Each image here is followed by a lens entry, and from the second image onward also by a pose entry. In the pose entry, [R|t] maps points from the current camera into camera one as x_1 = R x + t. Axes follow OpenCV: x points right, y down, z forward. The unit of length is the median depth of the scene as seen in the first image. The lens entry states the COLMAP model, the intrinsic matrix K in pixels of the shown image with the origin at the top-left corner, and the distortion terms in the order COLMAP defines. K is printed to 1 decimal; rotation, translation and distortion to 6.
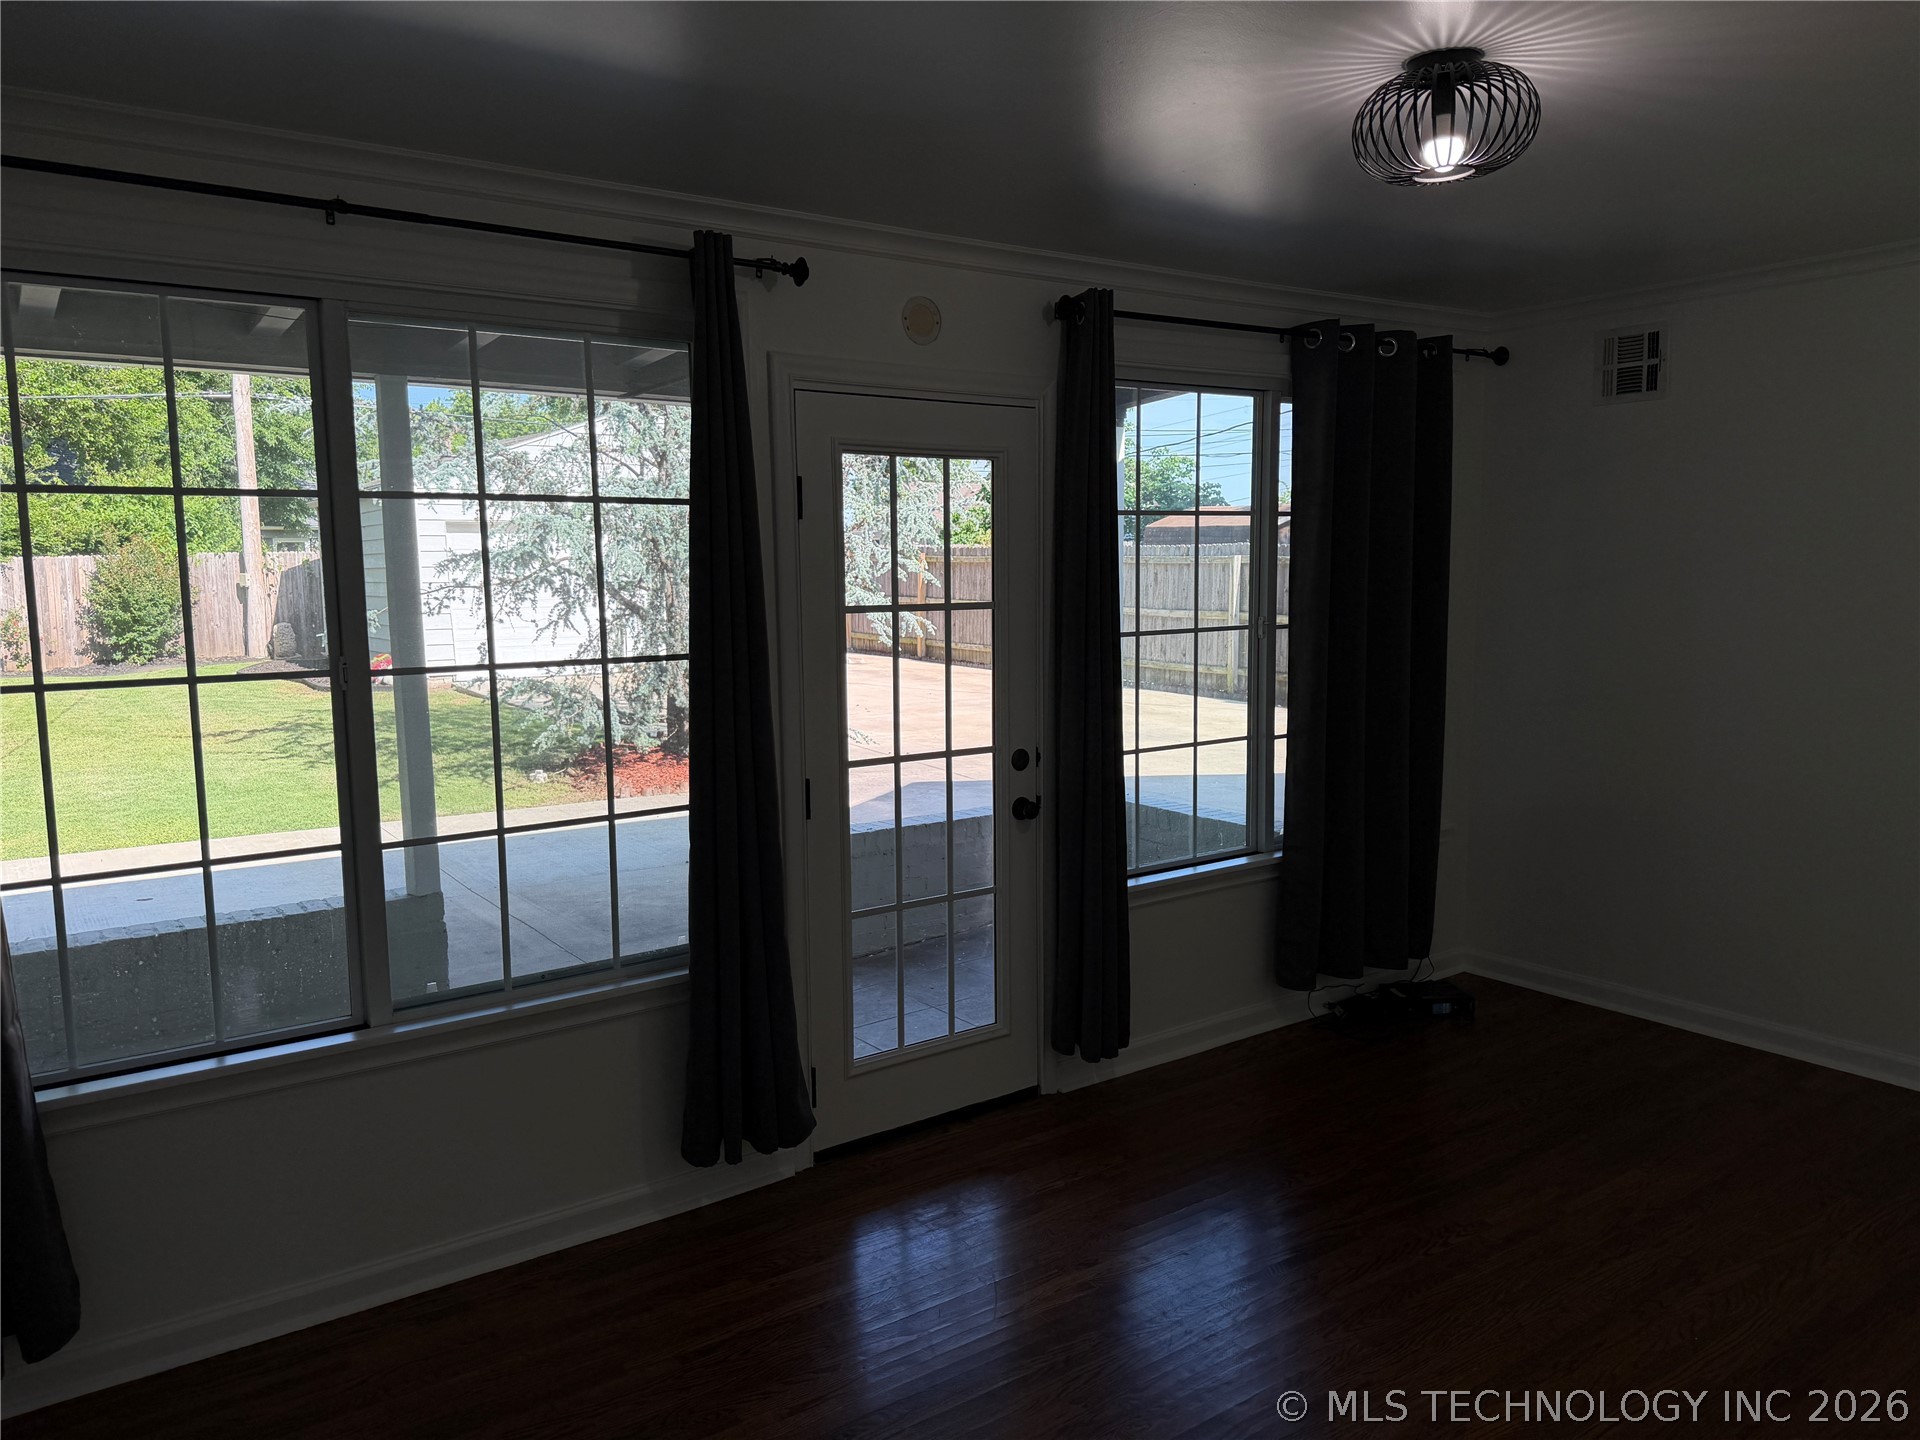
lens RADIAL K [[1333.4, 0, 960.0], [0, 1333.4, 720.0], [0, 0, 1]] dist [0.077971, -0.112322]
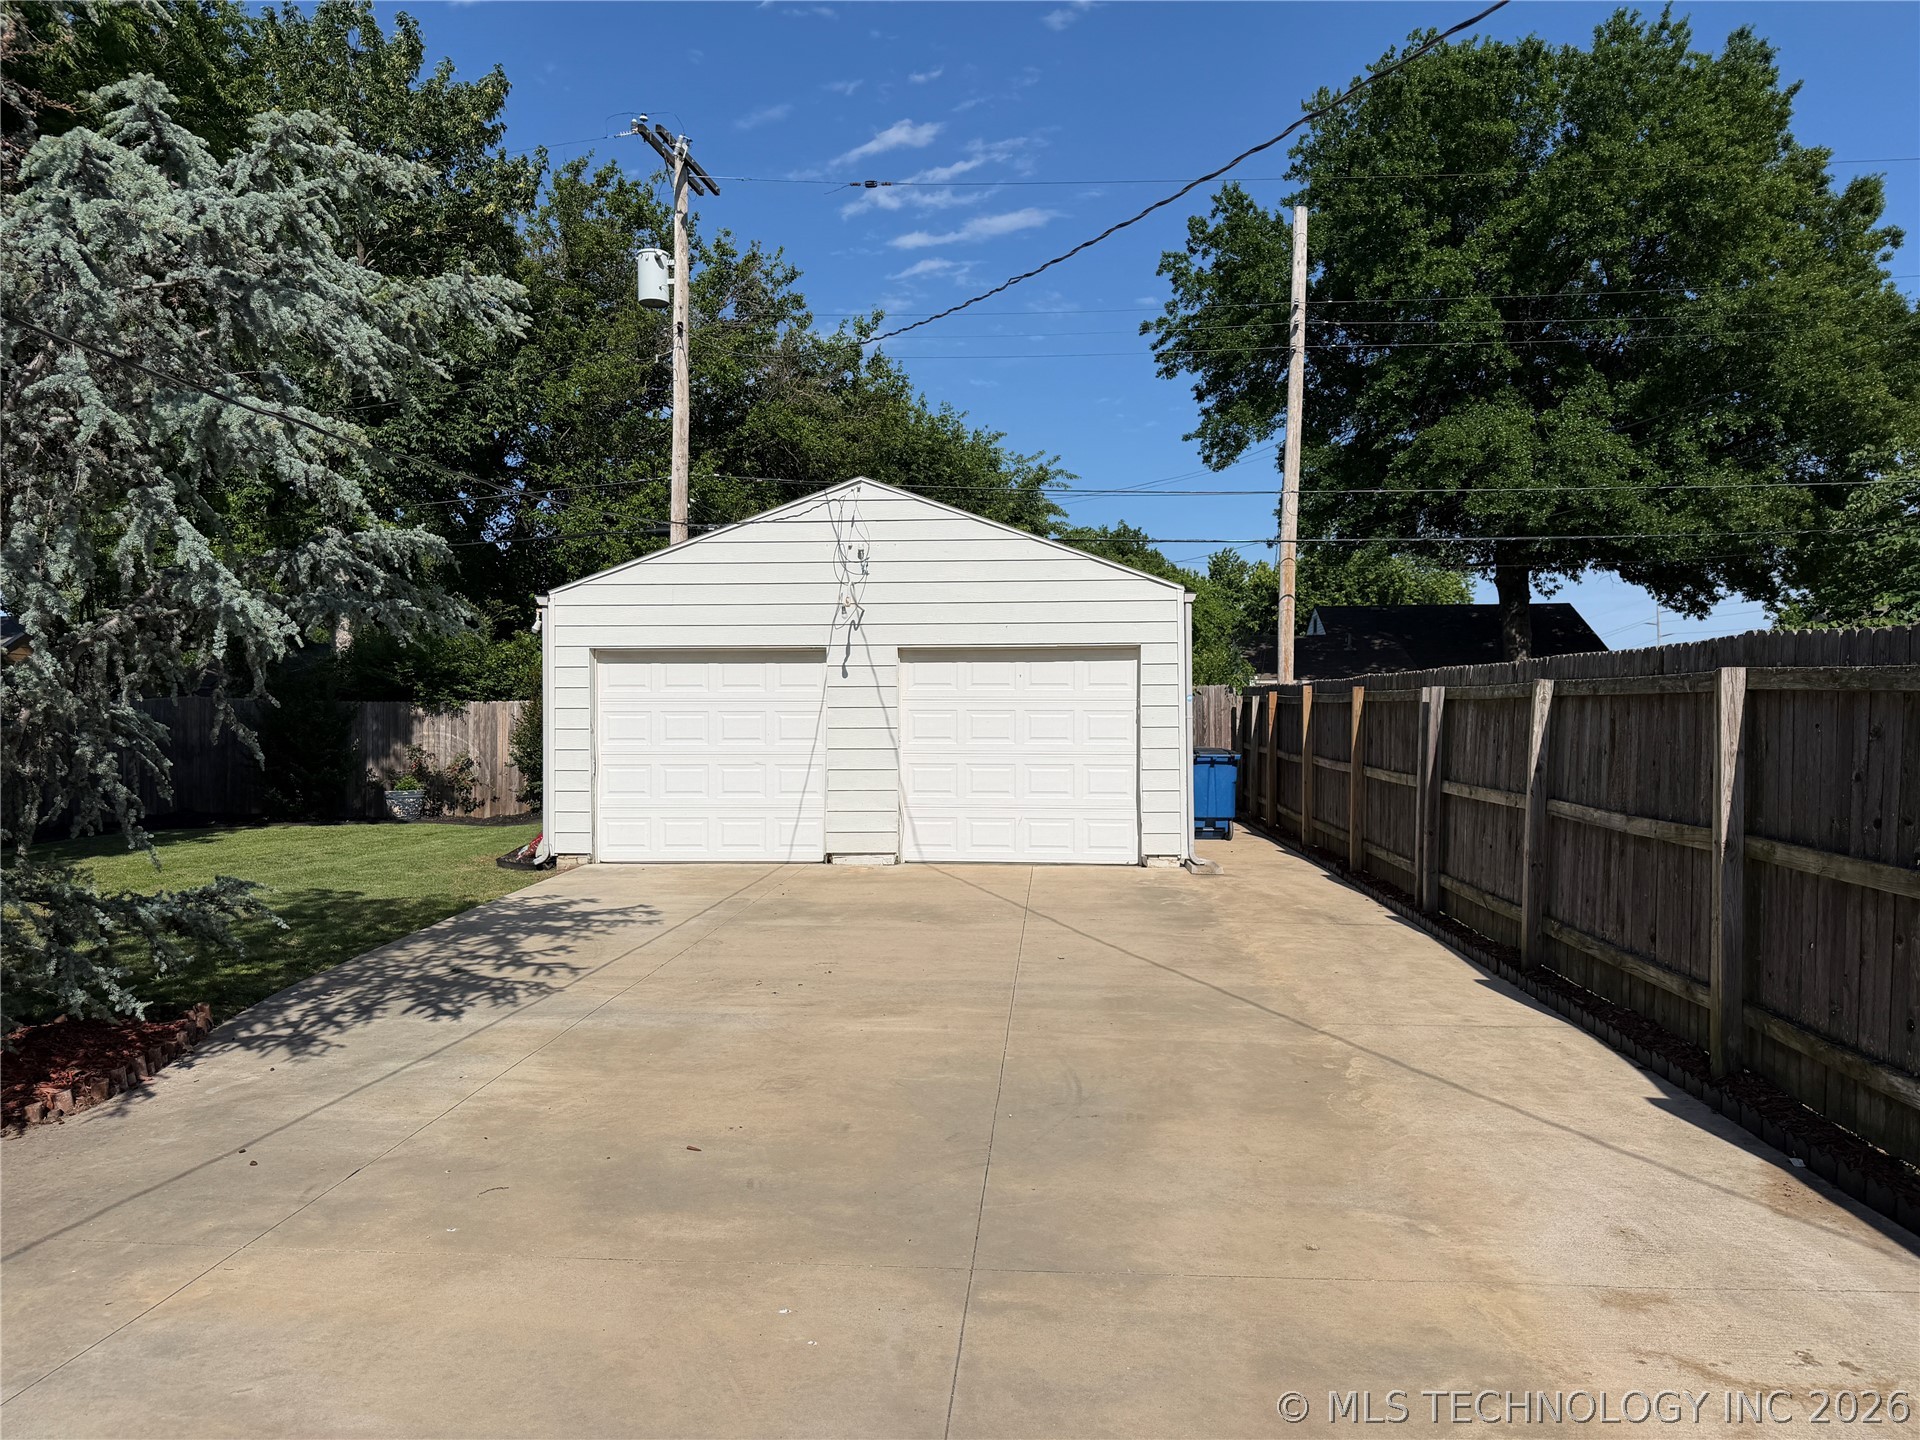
lens RADIAL K [[1333.7, 0, 946.9], [0, 1333.7, 714.7], [0, 0, 1]] dist [0.011010, -0.000902]
pose [[0.768883, 0.002851, -0.639383, 0.201894], [-0.076790, 0.993164, -0.087914, -0.050328], [0.634761, 0.116694, 0.763846, 0.463139]]
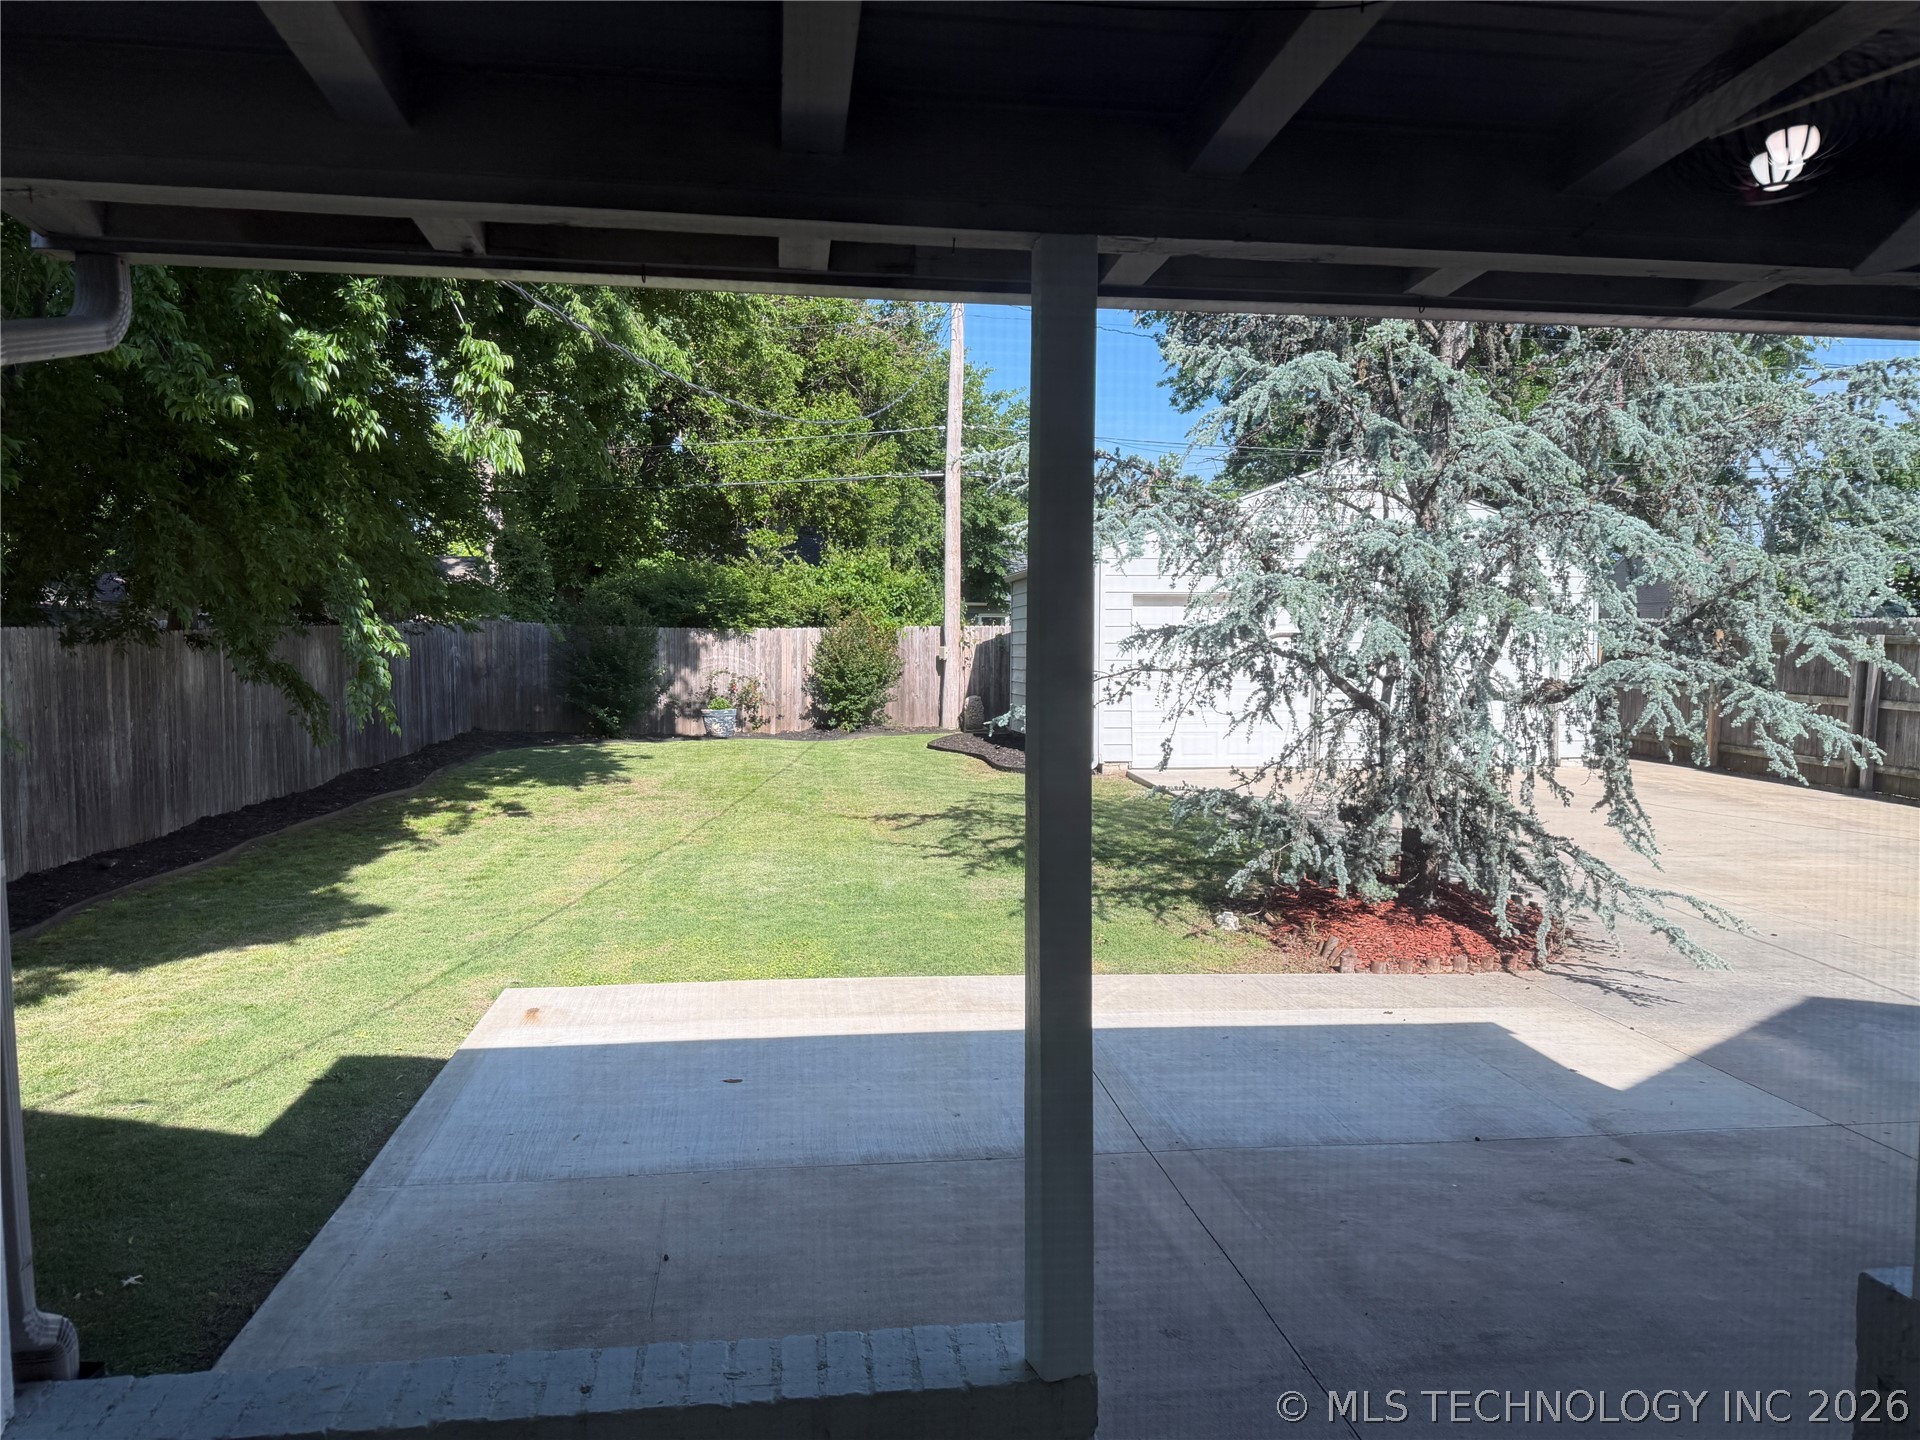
lens RADIAL K [[1323.0, 0, 949.2], [0, 1323.0, 724.6], [0, 0, 1]] dist [0.109680, -0.155291]
pose [[0.879684, 0.045327, -0.473393, -0.051553], [-0.070011, 0.996945, -0.034641, -0.016031], [0.470376, 0.063616, 0.880170, 0.130405]]
